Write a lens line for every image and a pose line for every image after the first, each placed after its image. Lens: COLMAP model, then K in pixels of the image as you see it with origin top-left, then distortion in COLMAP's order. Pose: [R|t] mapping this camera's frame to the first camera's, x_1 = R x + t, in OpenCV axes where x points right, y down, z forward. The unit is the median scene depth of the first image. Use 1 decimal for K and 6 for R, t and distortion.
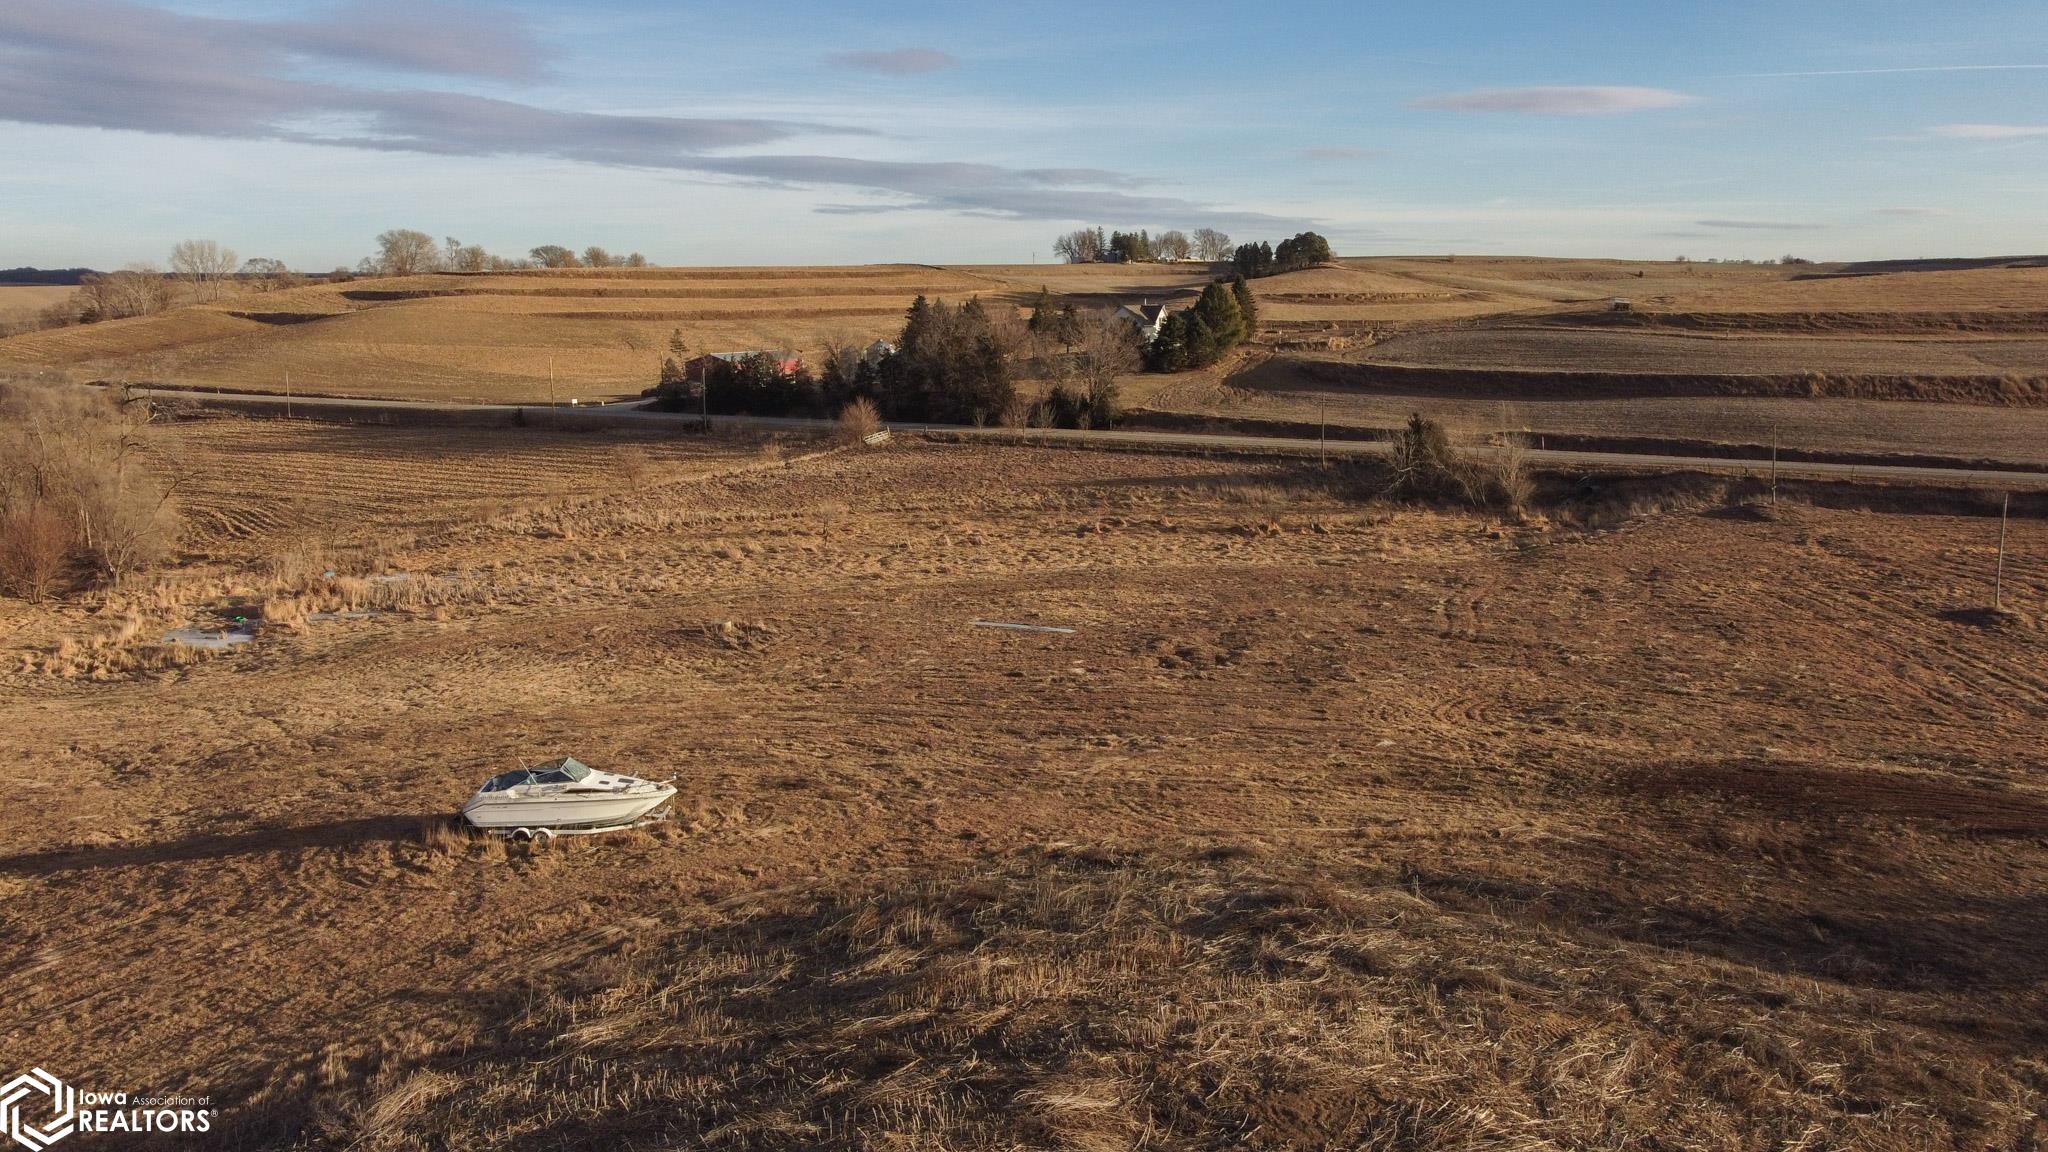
lens RADIAL K [[1604.2, 0, 1006.6], [0, 1604.2, 569.4], [0, 0, 1]] dist [-0.001711, 0.002293]
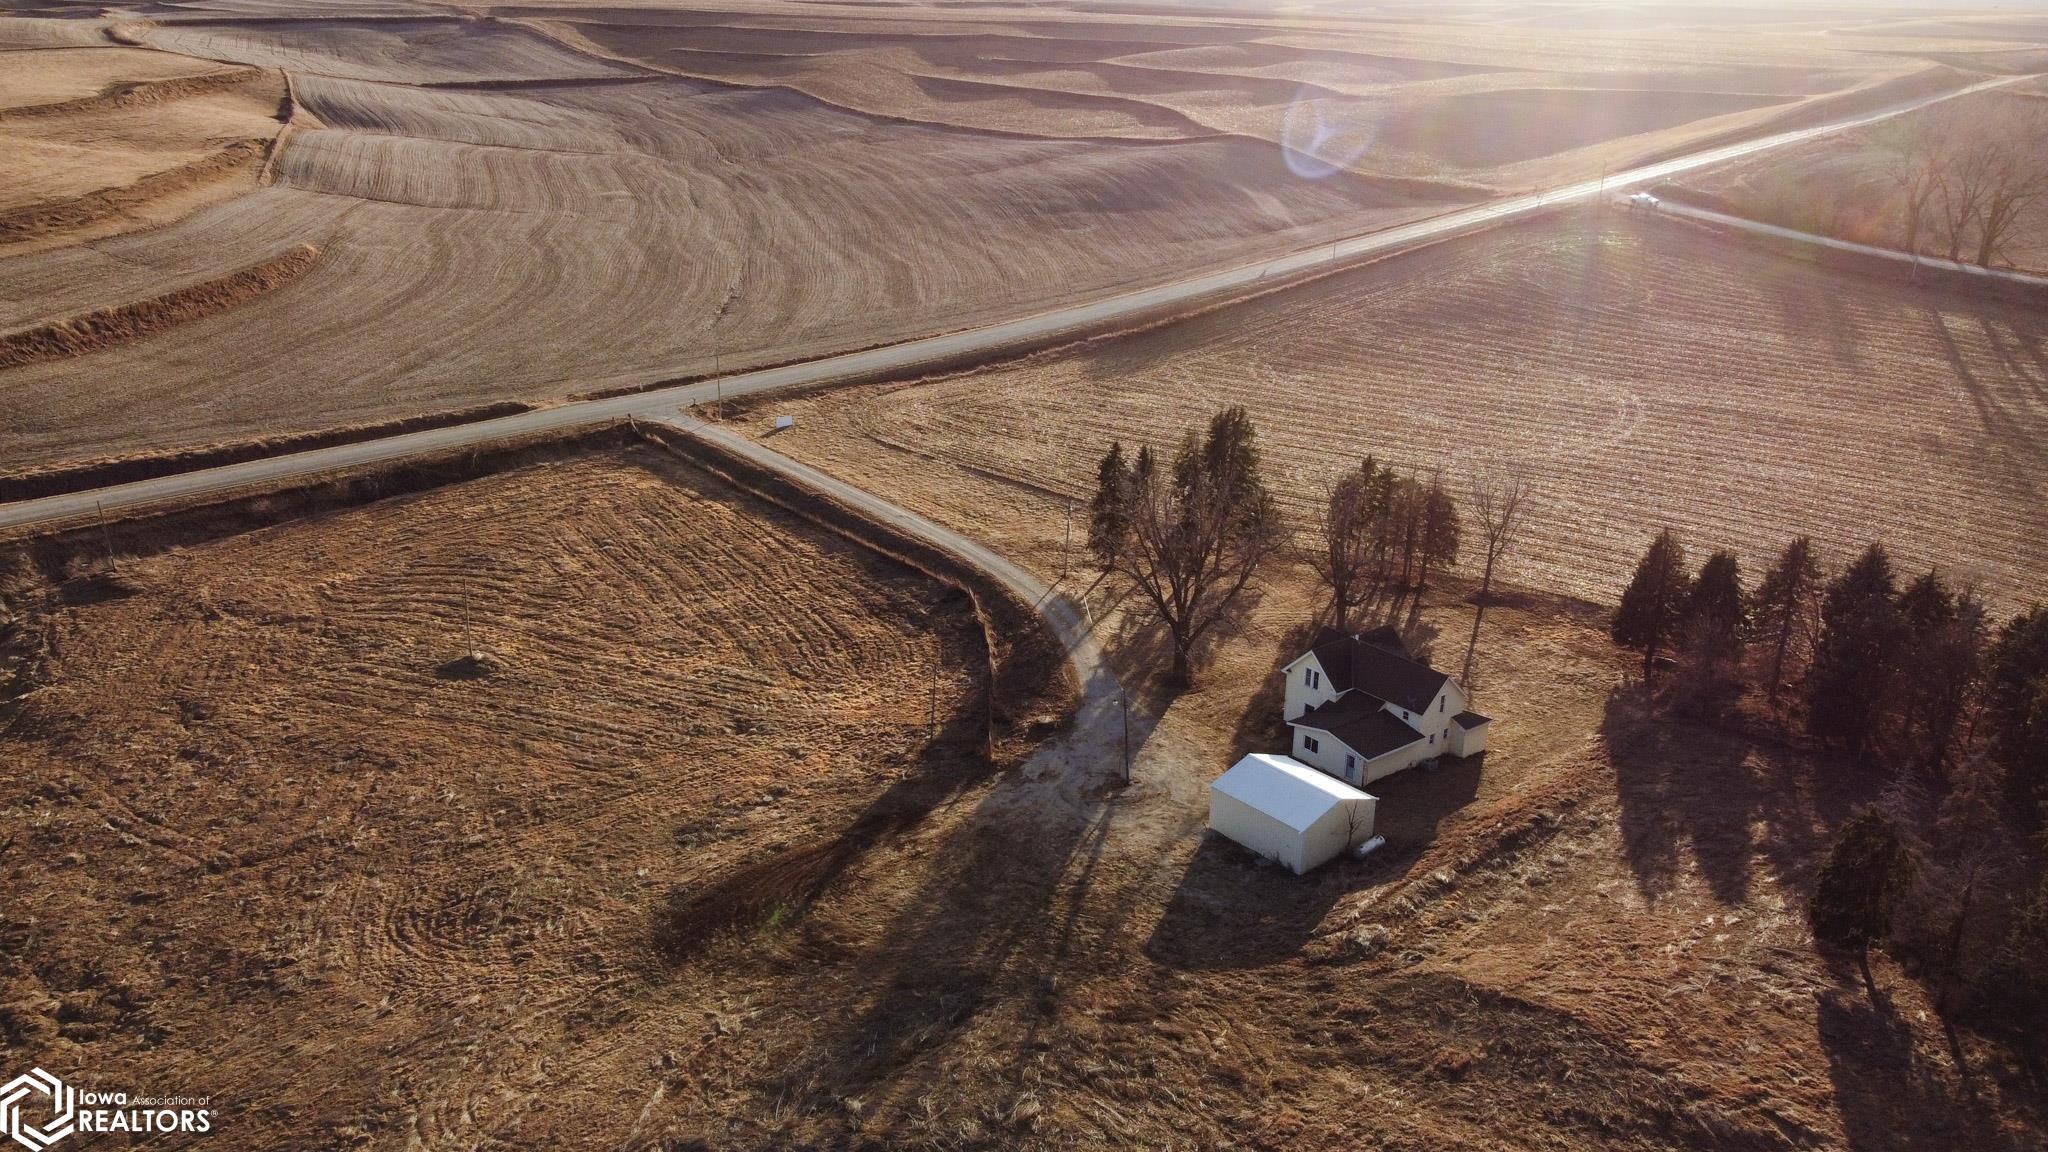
lens RADIAL K [[1604.2, 0, 1006.6], [0, 1604.2, 569.4], [0, 0, 1]] dist [-0.001711, 0.002293]
pose [[0.307682, -0.315320, 0.897722, -0.415132], [0.167039, 0.946739, 0.275286, -0.308627], [-0.936712, 0.065254, 0.343966, 0.061314]]
